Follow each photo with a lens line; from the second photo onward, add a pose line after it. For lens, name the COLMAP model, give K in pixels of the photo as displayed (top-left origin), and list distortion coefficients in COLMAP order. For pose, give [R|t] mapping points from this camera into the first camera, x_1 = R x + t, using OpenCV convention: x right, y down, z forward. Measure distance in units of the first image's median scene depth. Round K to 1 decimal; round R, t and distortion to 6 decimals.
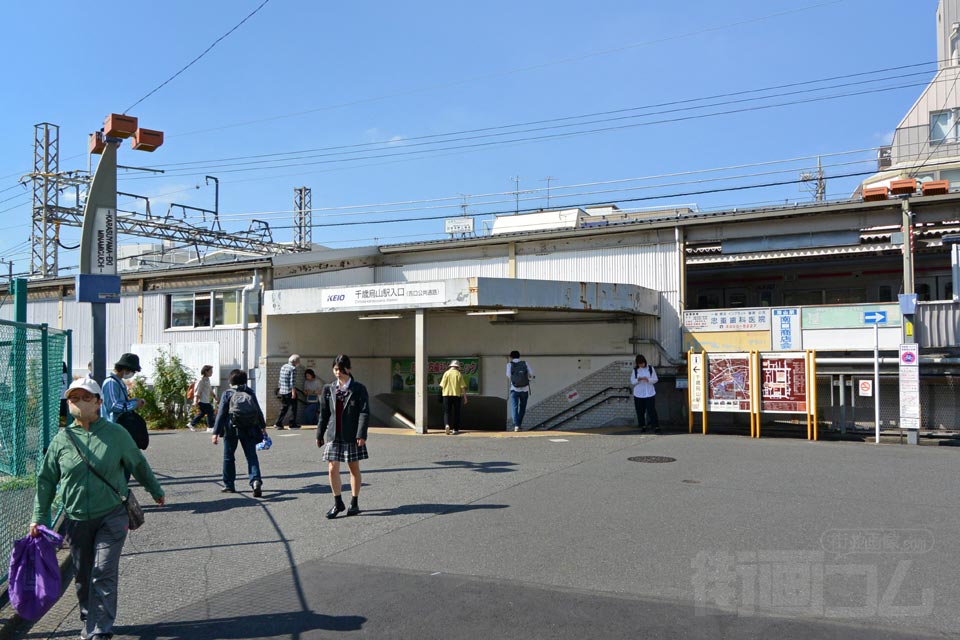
lens RADIAL K [[855.8, 0, 480.0], [0, 855.8, 320.0], [0, 0, 1]] dist [-0.000312, -0.001270]
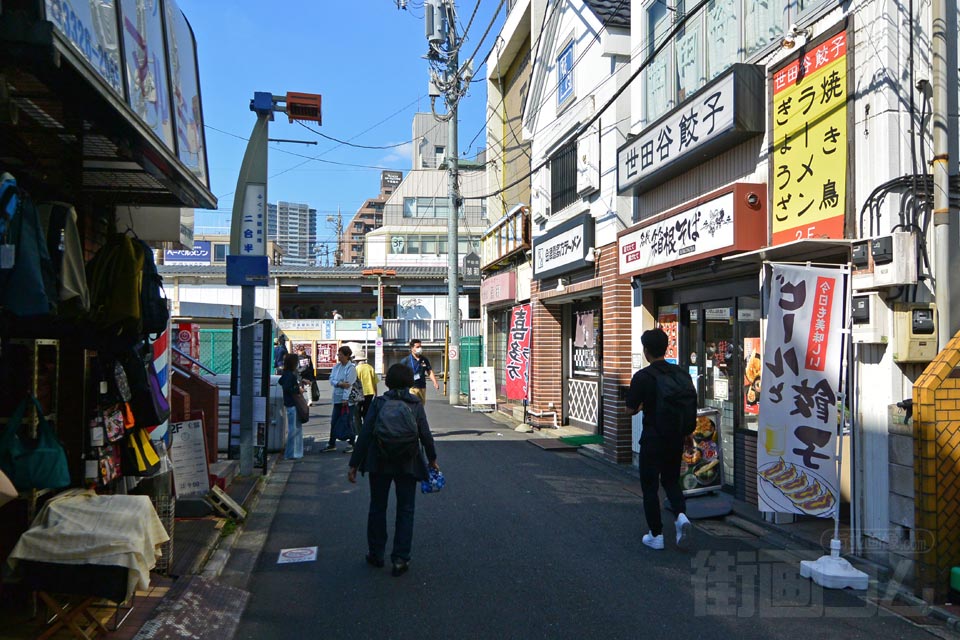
lens RADIAL K [[855.8, 0, 480.0], [0, 855.8, 320.0], [0, 0, 1]] dist [-0.000312, -0.001270]
pose [[0.851296, 0.019215, 0.524334, -0.453577], [-0.027052, 0.999607, 0.007288, -0.041170], [-0.523988, -0.020389, 0.851482, -1.047992]]
